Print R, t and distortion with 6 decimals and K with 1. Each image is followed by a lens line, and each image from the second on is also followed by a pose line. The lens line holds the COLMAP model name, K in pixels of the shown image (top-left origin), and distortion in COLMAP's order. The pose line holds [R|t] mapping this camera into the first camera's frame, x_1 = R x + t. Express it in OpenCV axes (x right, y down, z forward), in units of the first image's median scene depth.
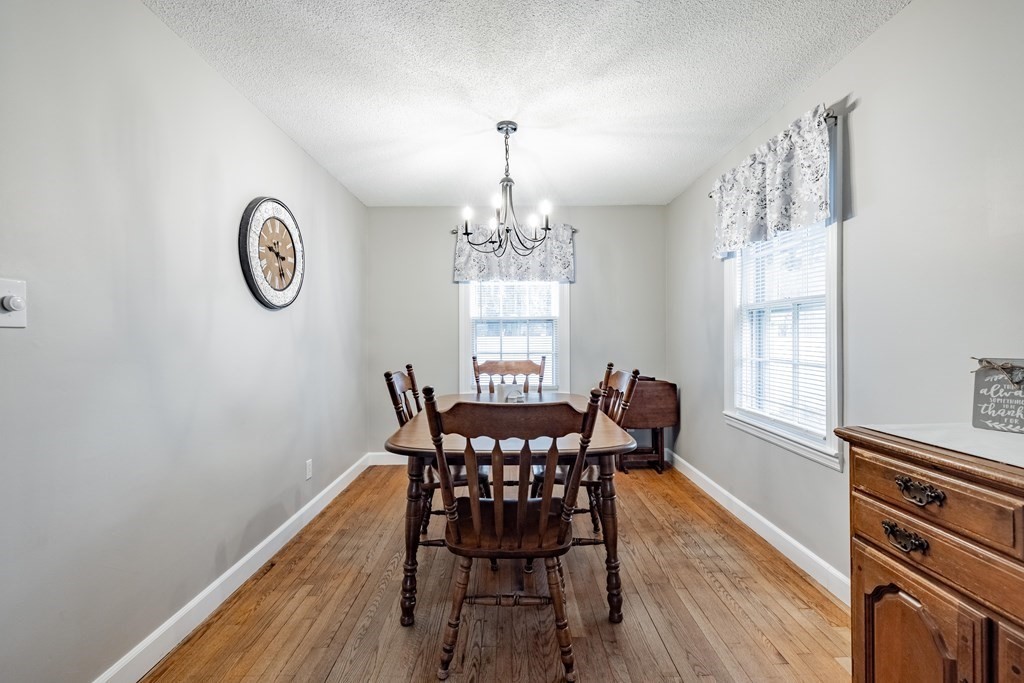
lens RADIAL K [[432.8, 0, 512.0], [0, 432.8, 341.5], [0, 0, 1]] dist [-0.000145, -0.000047]
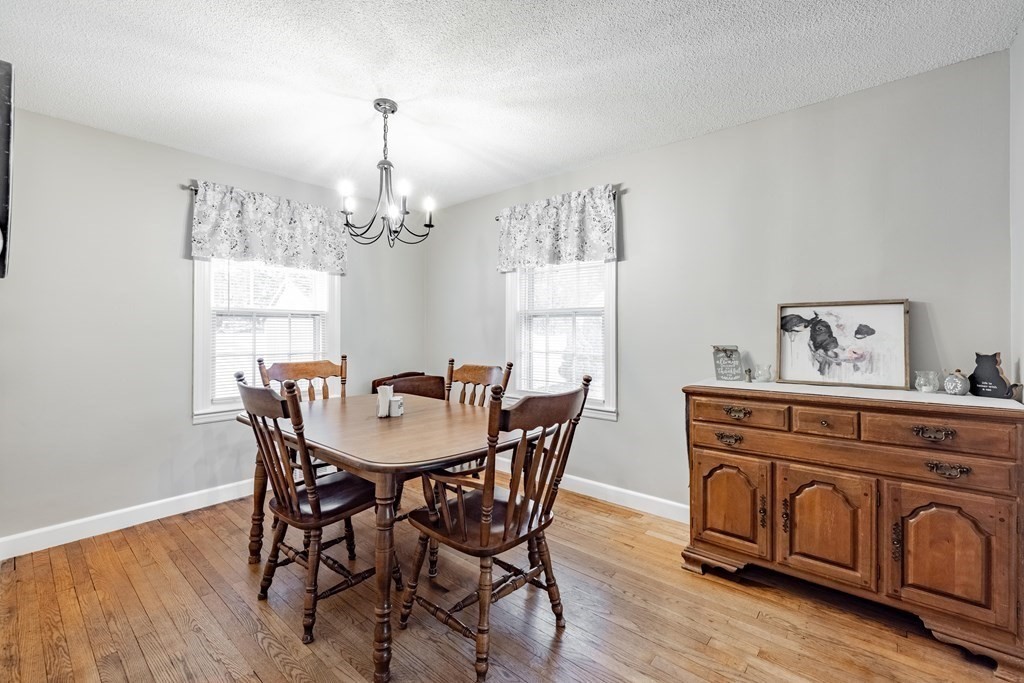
lens RADIAL K [[438.2, 0, 513.9], [0, 438.2, 332.6], [0, 0, 1]] dist [0.000264, 0.000268]
pose [[0.652888, 0.005009, 0.757438, -0.618355], [0.005684, 0.999918, -0.011512, -0.002302], [-0.757433, 0.011821, 0.652806, 0.221061]]
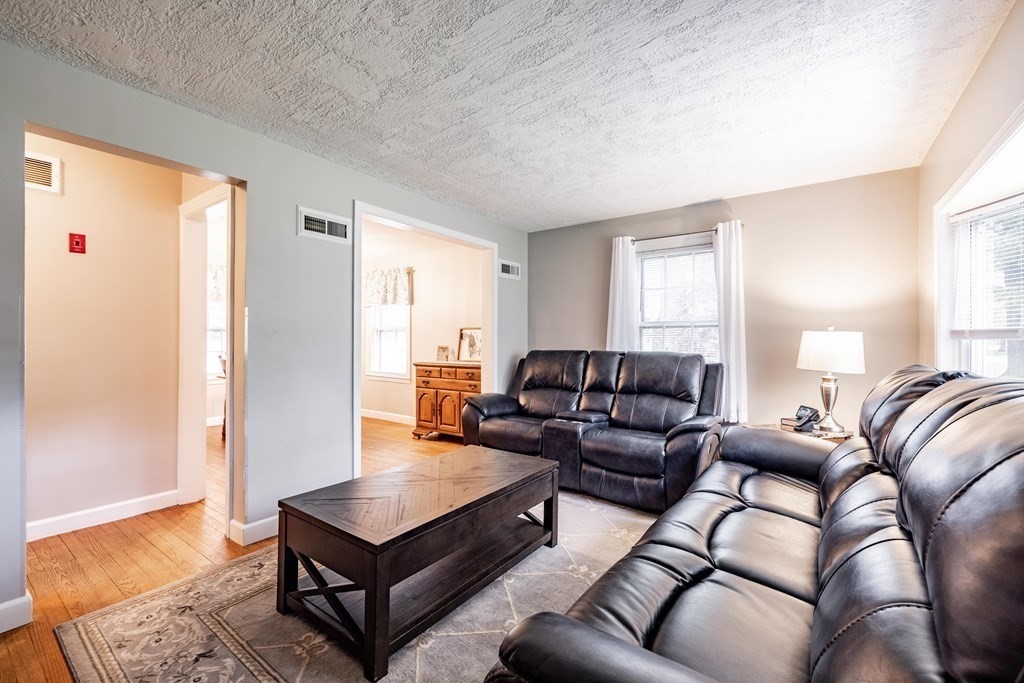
lens RADIAL K [[432.8, 0, 512.0], [0, 432.8, 341.5], [0, 0, 1]] dist [-0.000145, -0.000047]
pose [[0.595164, 0.009101, 0.803553, -1.222526], [-0.000160, 0.999937, -0.011208, 0.025169], [-0.803604, 0.006542, 0.595128, -1.348586]]
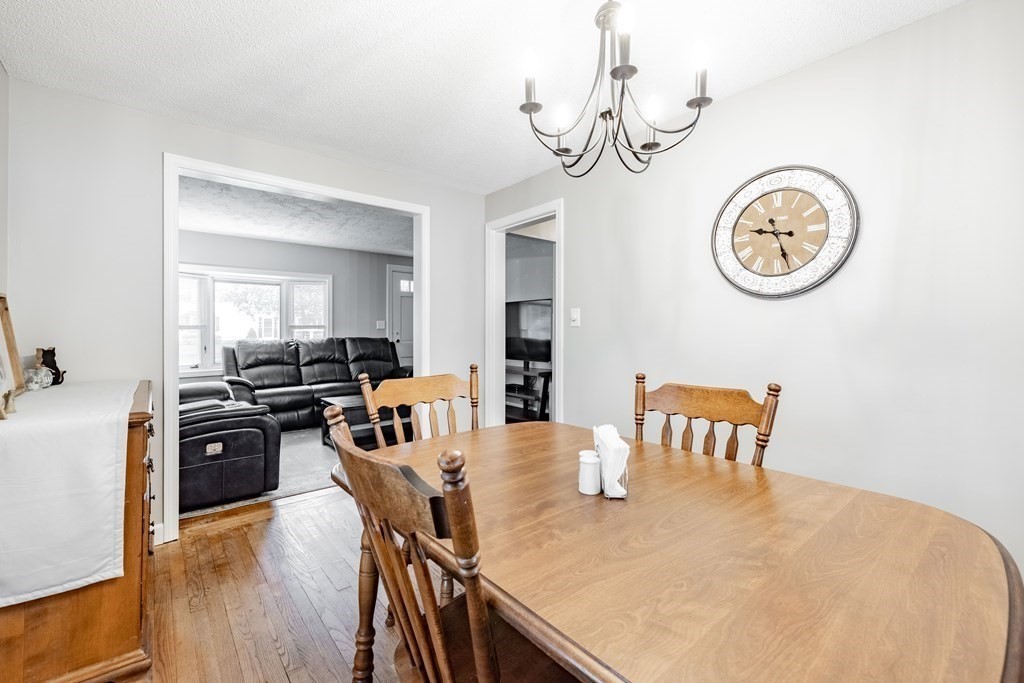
lens RADIAL K [[432.8, 0, 512.0], [0, 432.8, 341.5], [0, 0, 1]] dist [-0.000145, -0.000047]
pose [[-0.775872, 0.022302, -0.630497, 0.413564], [-0.003488, 0.999208, 0.039636, -0.027260], [0.630881, 0.032951, -0.775179, 1.466868]]
